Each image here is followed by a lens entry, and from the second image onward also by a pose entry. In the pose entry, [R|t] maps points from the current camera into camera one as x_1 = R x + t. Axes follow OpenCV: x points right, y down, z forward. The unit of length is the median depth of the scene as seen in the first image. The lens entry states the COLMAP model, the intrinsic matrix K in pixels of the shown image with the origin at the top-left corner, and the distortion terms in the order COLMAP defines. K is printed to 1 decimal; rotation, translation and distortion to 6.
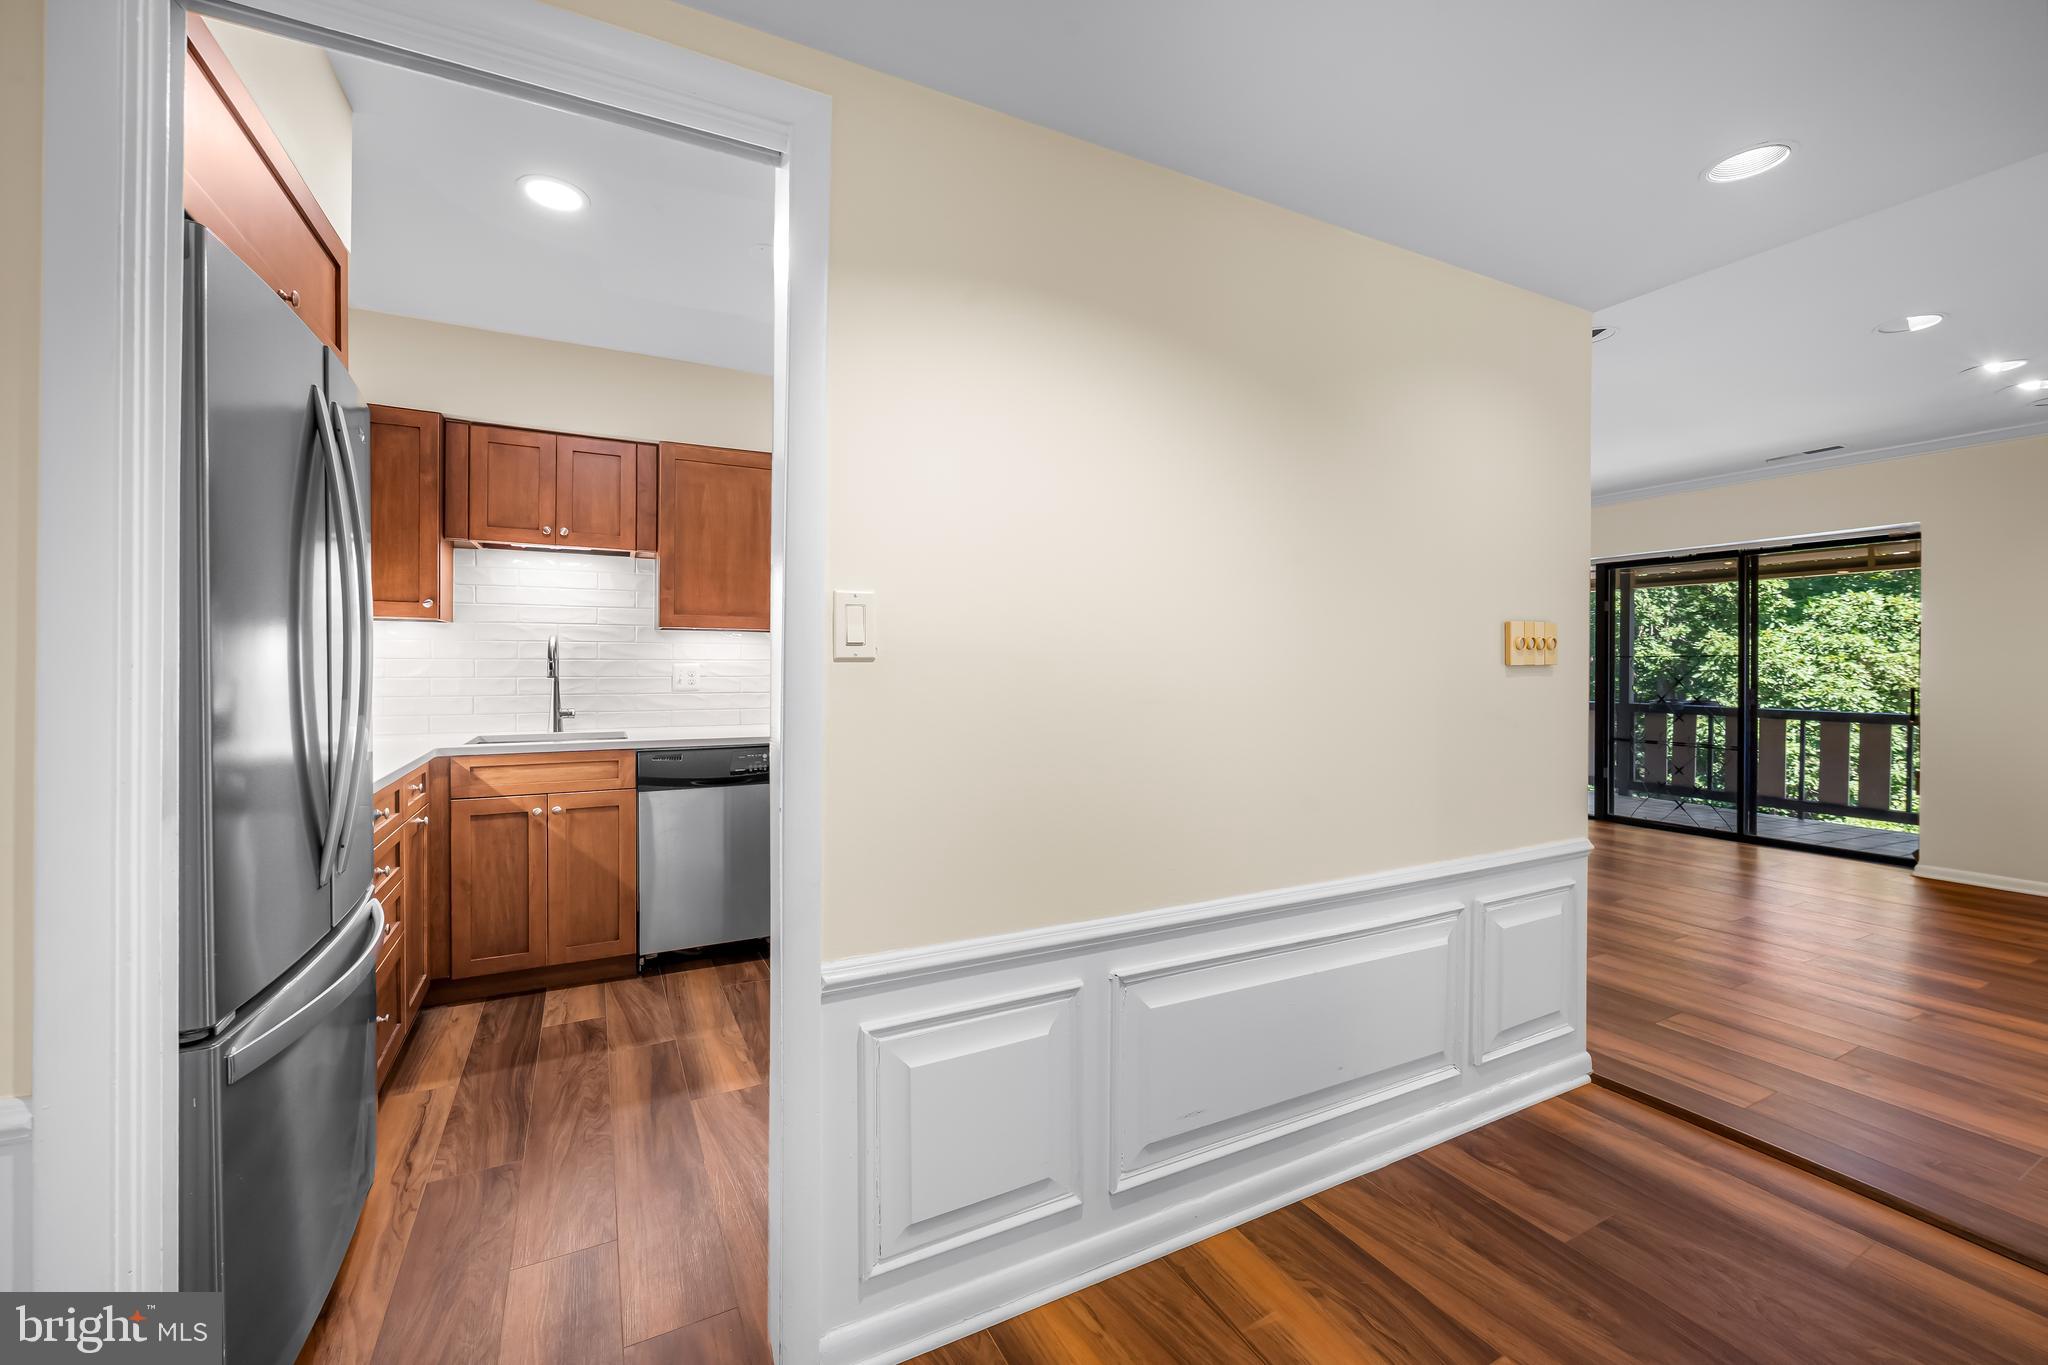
lens RADIAL K [[822.5, 0, 1025.7], [0, 822.5, 662.8], [0, 0, 1]] dist [-0.004719, -0.000095]
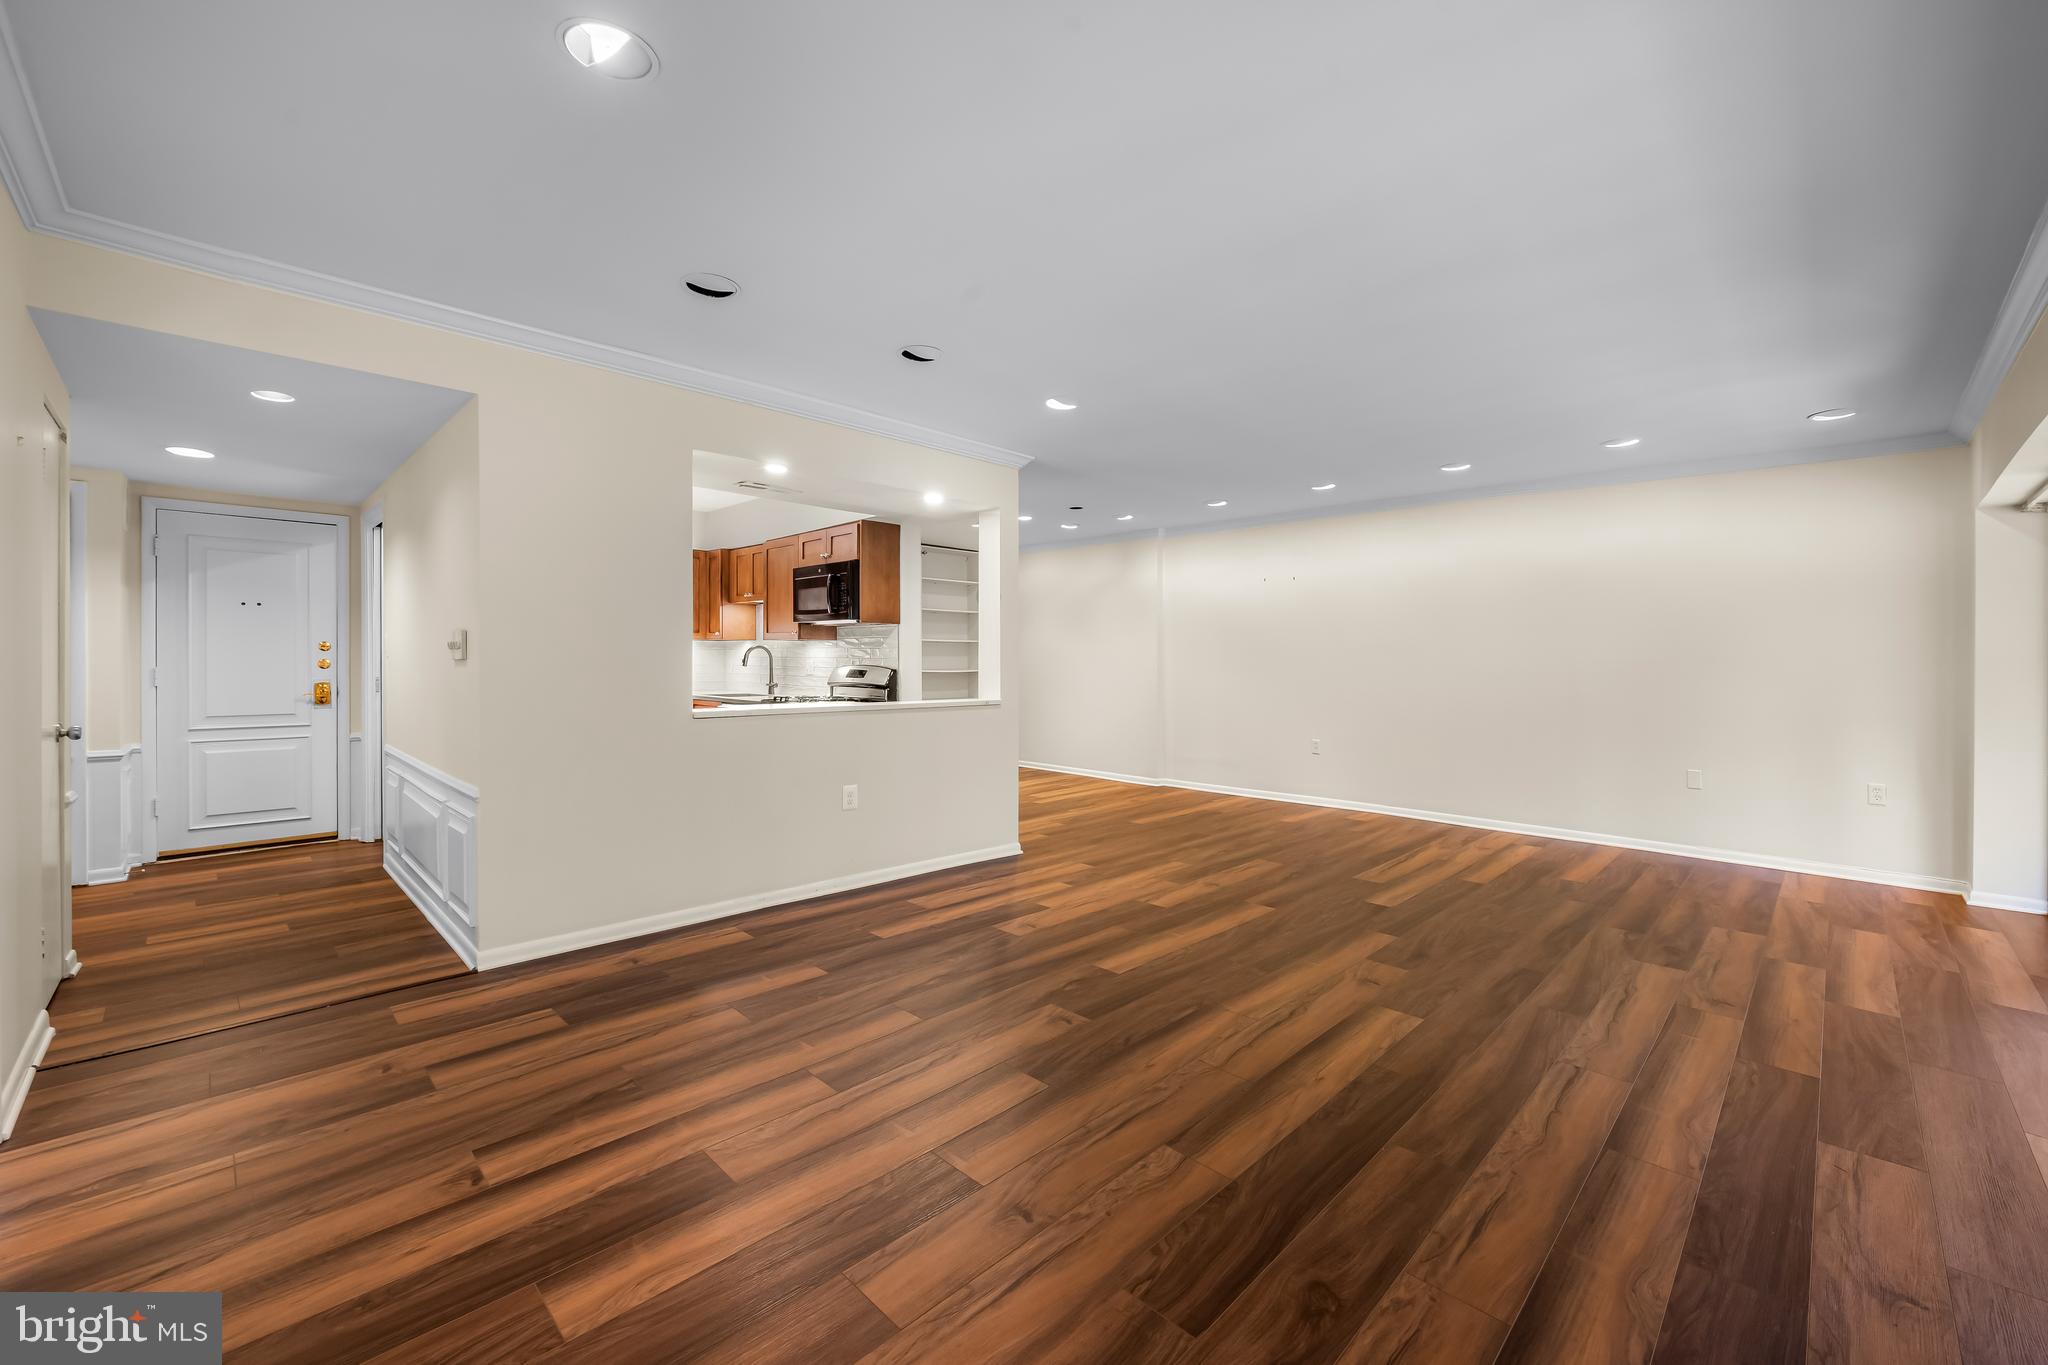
lens RADIAL K [[827.0, 0, 1012.3], [0, 827.0, 662.2], [0, 0, 1]] dist [-0.015449, 0.000548]
pose [[0.295702, 0.001147, -0.955280, 1.412293], [-0.003953, 0.999992, -0.000023, 0.004090], [0.955272, 0.003783, 0.295704, 0.918236]]
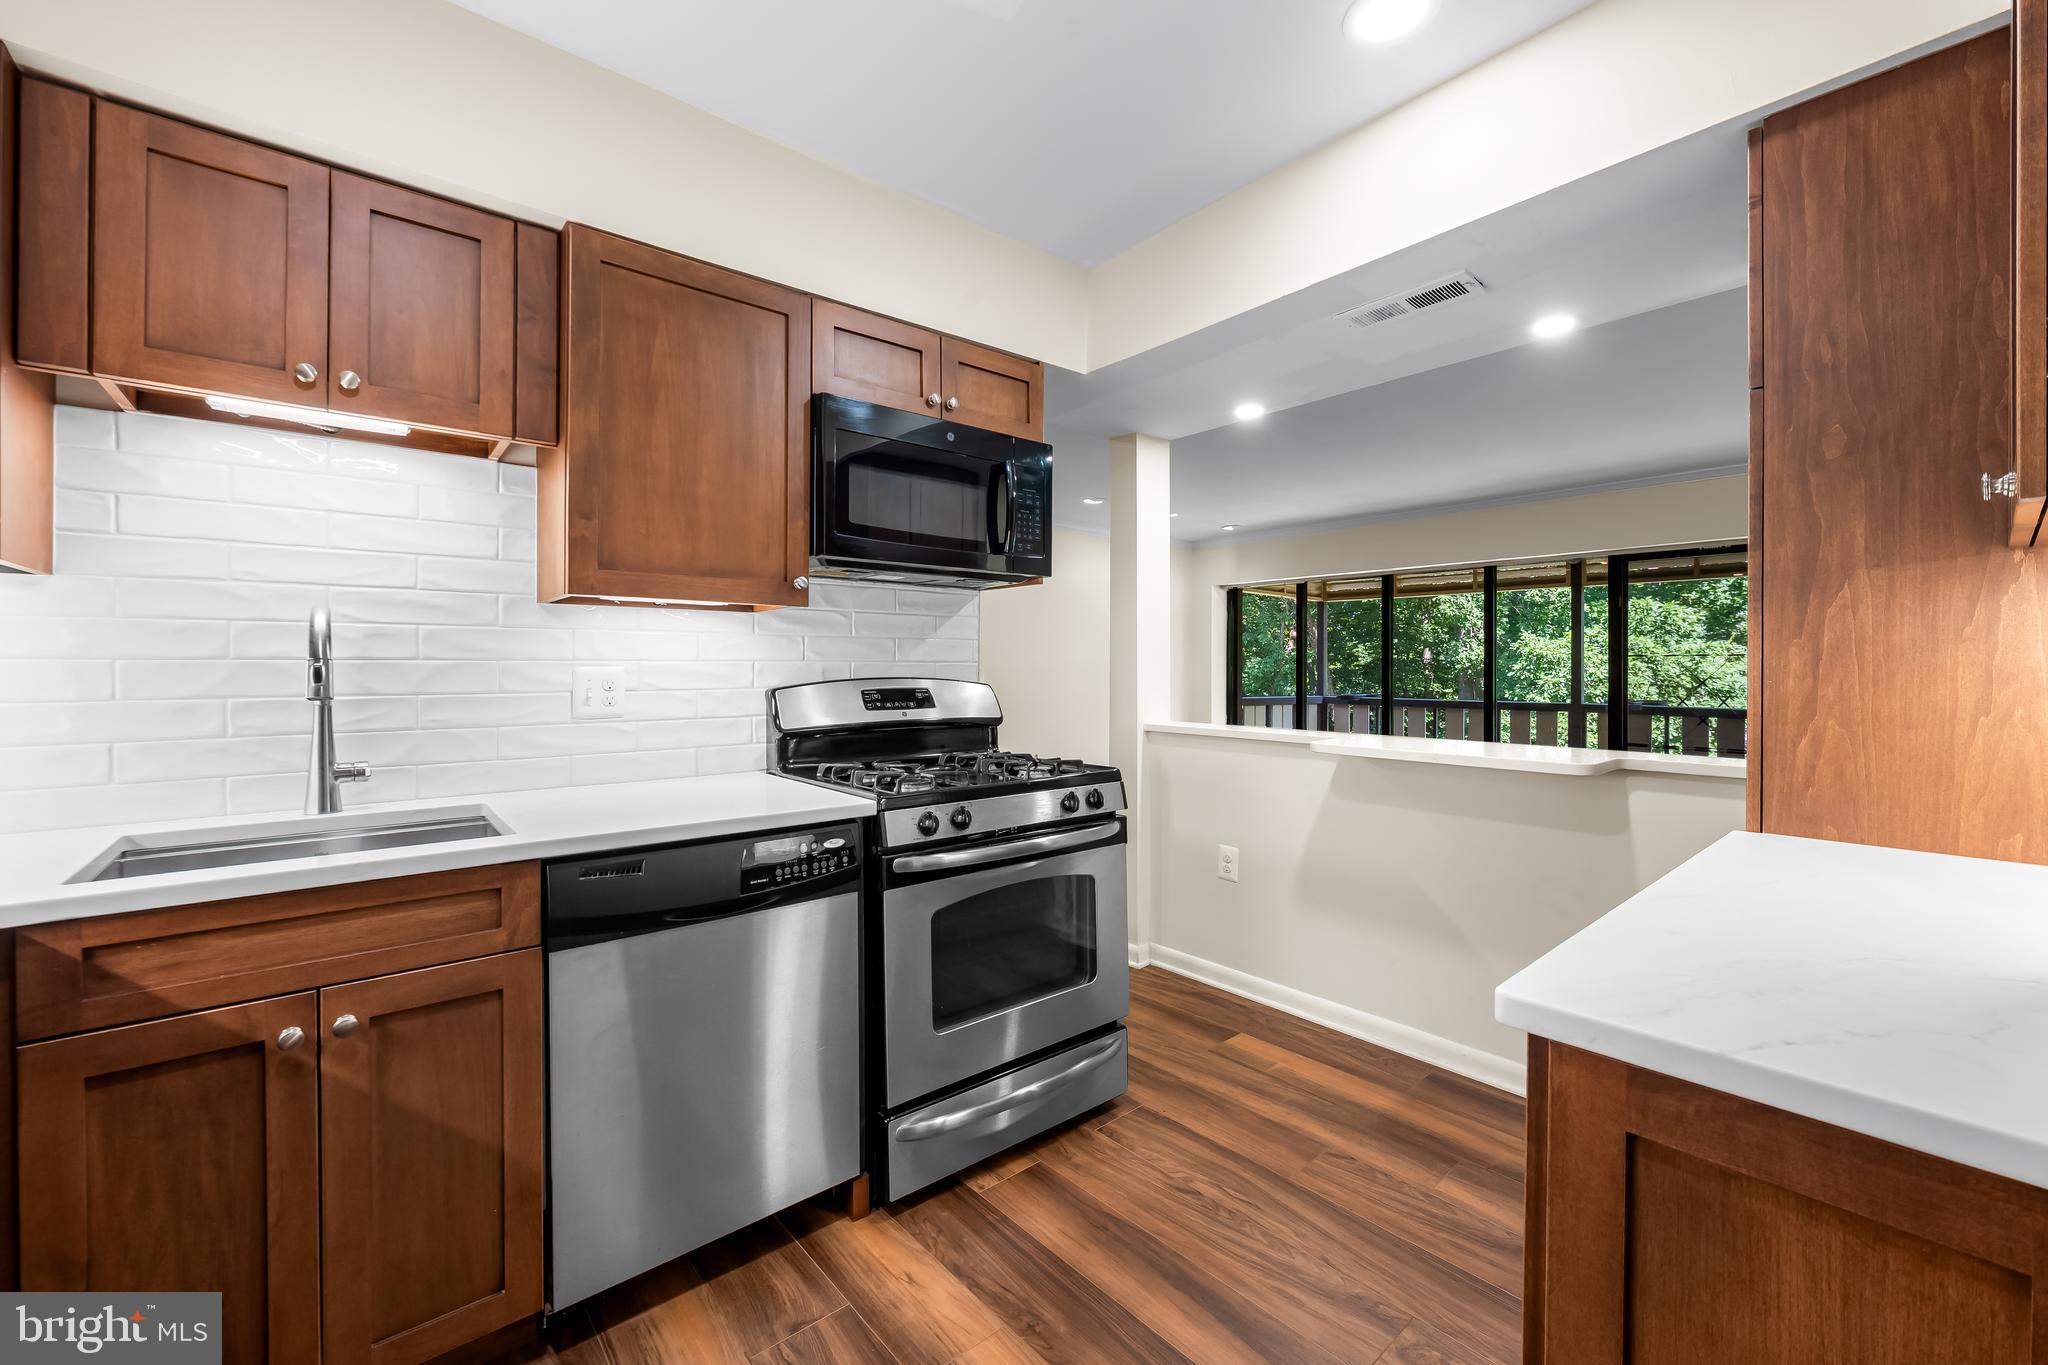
lens RADIAL K [[822.5, 0, 1025.7], [0, 822.5, 662.8], [0, 0, 1]] dist [-0.004719, -0.000095]
pose [[0.975180, -0.001006, 0.221412, -0.266498], [0.000797, 0.999999, 0.001030, -0.002327], [-0.221413, -0.000828, 0.975180, 0.424246]]
